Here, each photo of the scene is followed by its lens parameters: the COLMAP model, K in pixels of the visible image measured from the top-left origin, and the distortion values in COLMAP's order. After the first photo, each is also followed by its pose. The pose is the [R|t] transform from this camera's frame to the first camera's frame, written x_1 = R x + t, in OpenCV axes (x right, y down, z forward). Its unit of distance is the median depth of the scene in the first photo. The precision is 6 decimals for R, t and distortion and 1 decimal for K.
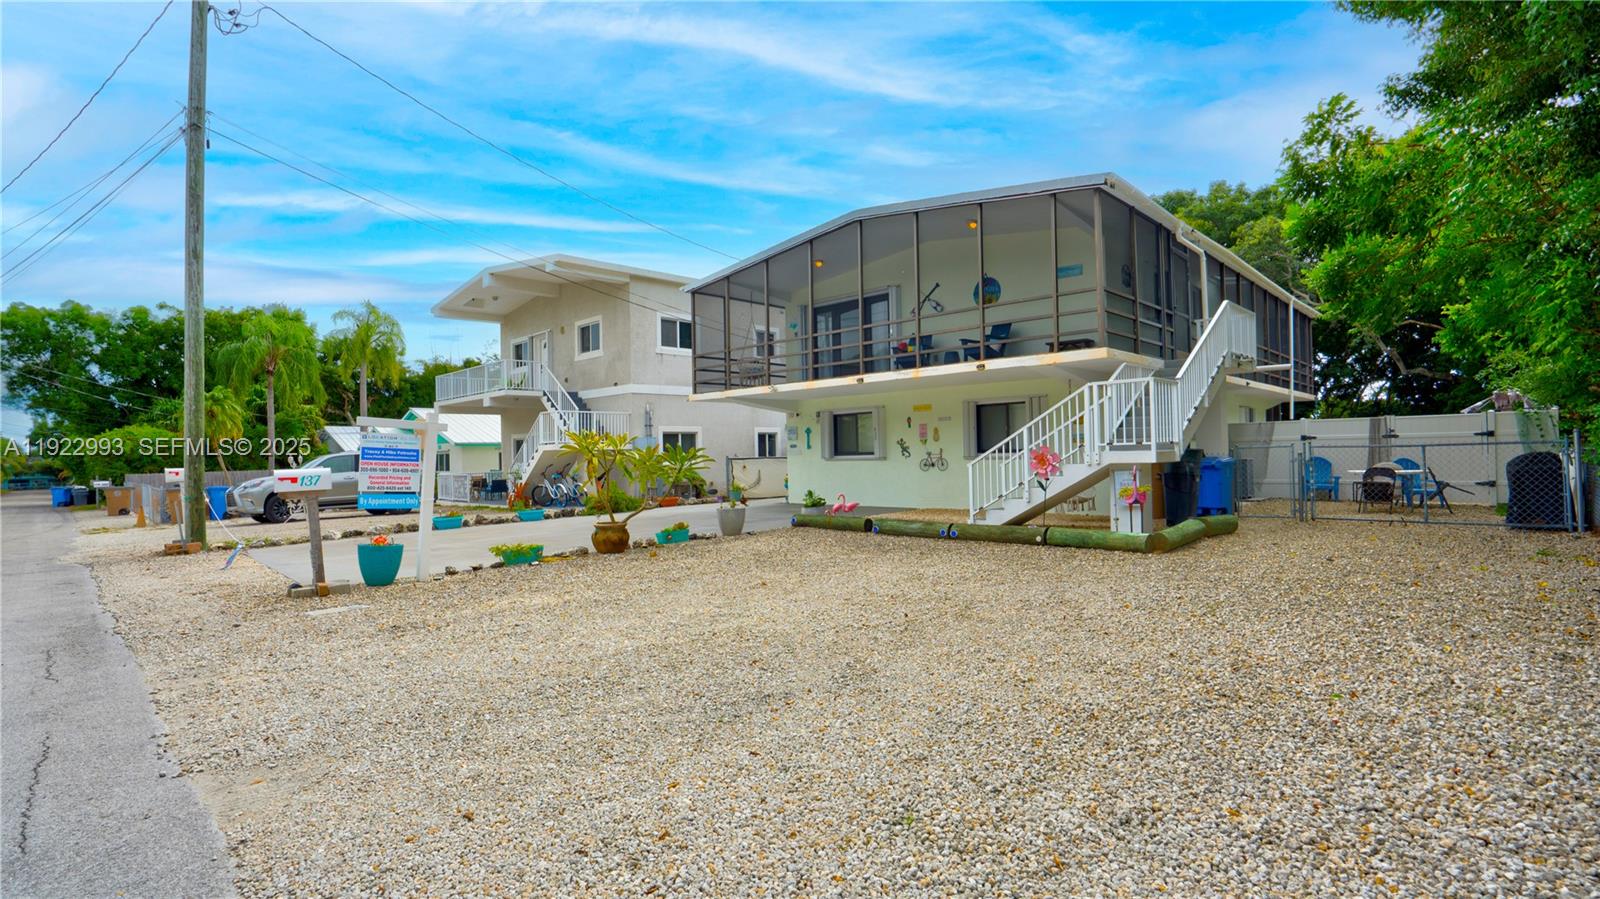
lens RADIAL K [[756.6, 0, 800.0], [0, 756.6, 449.5], [0, 0, 1]] dist [-0.082393, 0.065963]
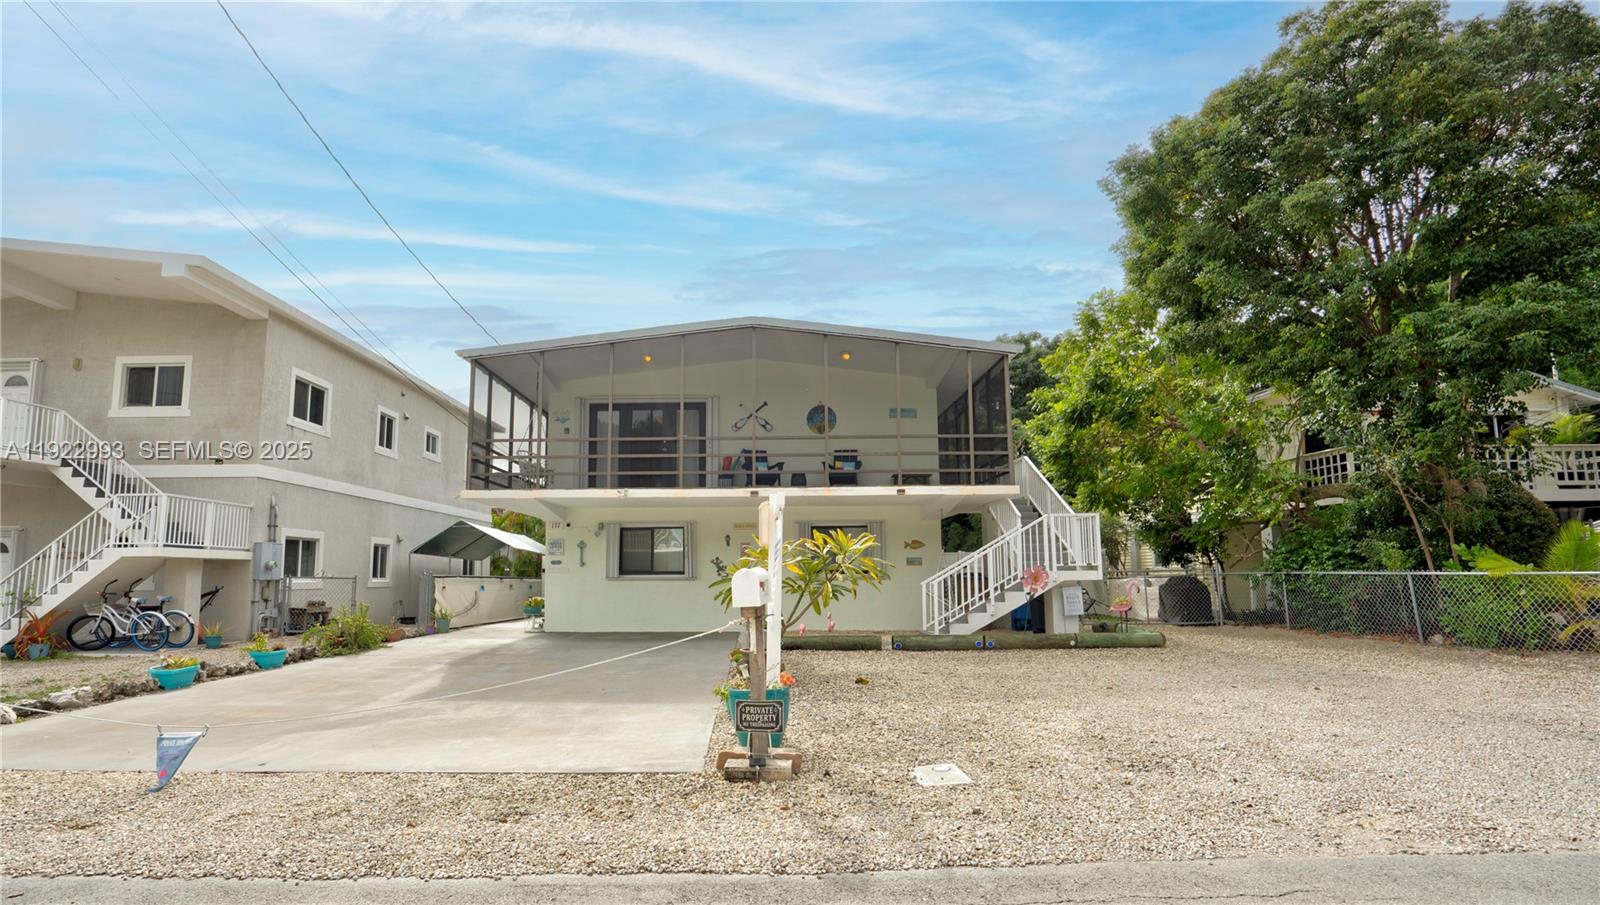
lens RADIAL K [[777.9, 0, 758.5], [0, 777.9, 490.9], [0, 0, 1]] dist [-0.046118, 0.000220]
pose [[0.722126, 0.094236, 0.685313, -0.534307], [-0.014722, 0.992547, -0.120971, 0.021461], [-0.691605, 0.077267, 0.718131, 0.272691]]
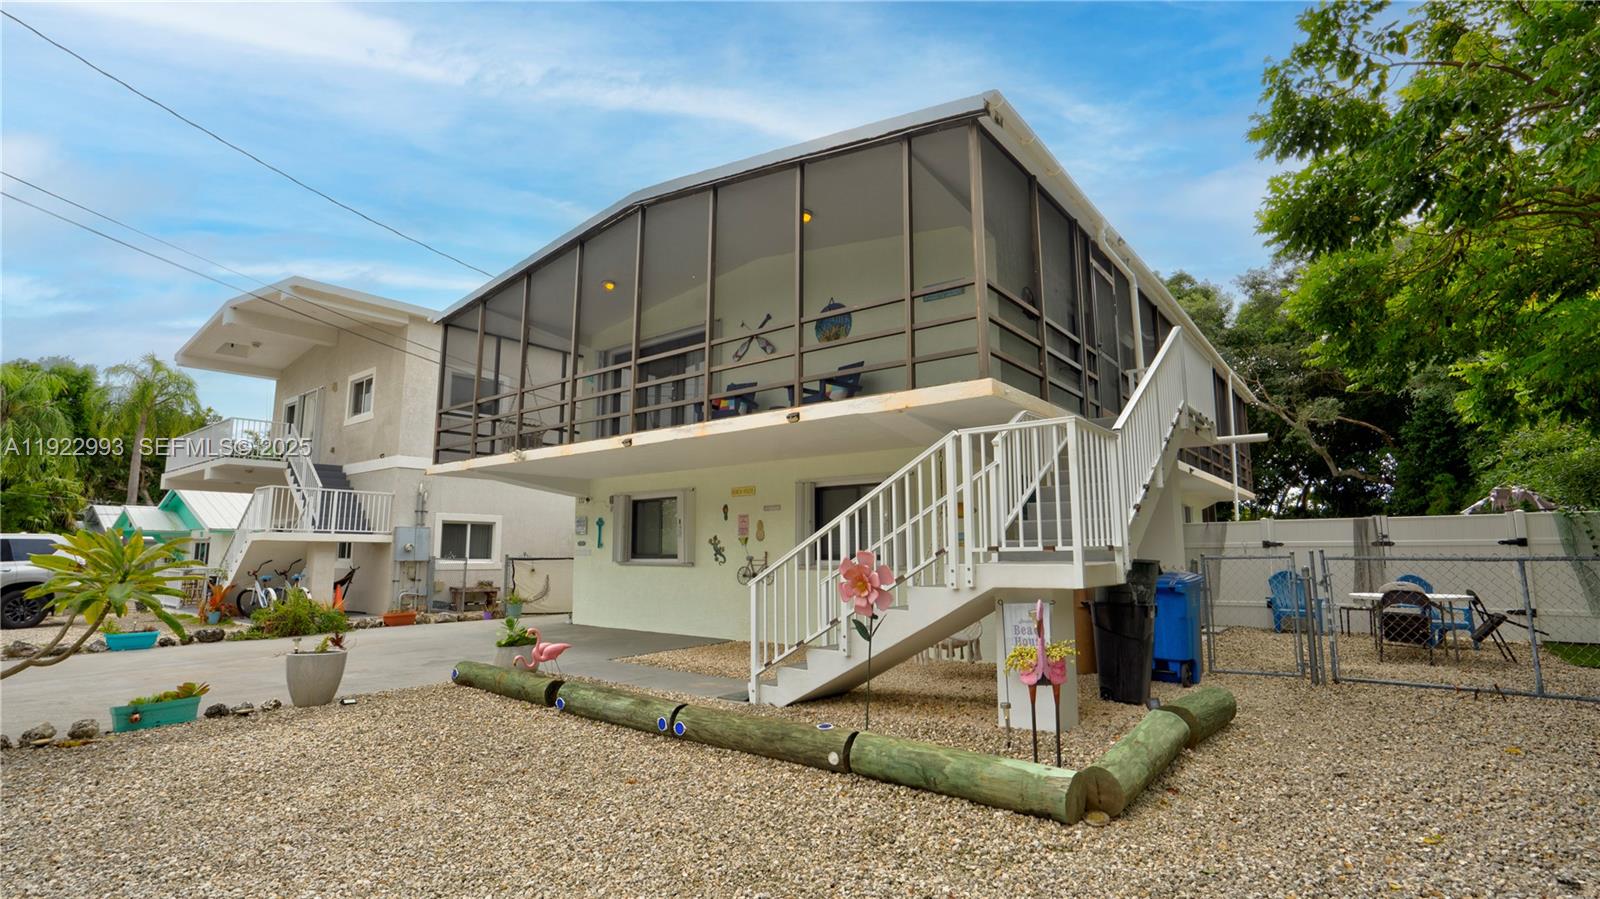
lens RADIAL K [[756.6, 0, 800.0], [0, 756.6, 449.5], [0, 0, 1]] dist [-0.082393, 0.065963]
pose [[0.994481, 0.033564, 0.099407, 0.148753], [-0.020147, 0.990909, -0.133018, -0.002431], [-0.102968, 0.130281, 0.986116, 0.323195]]
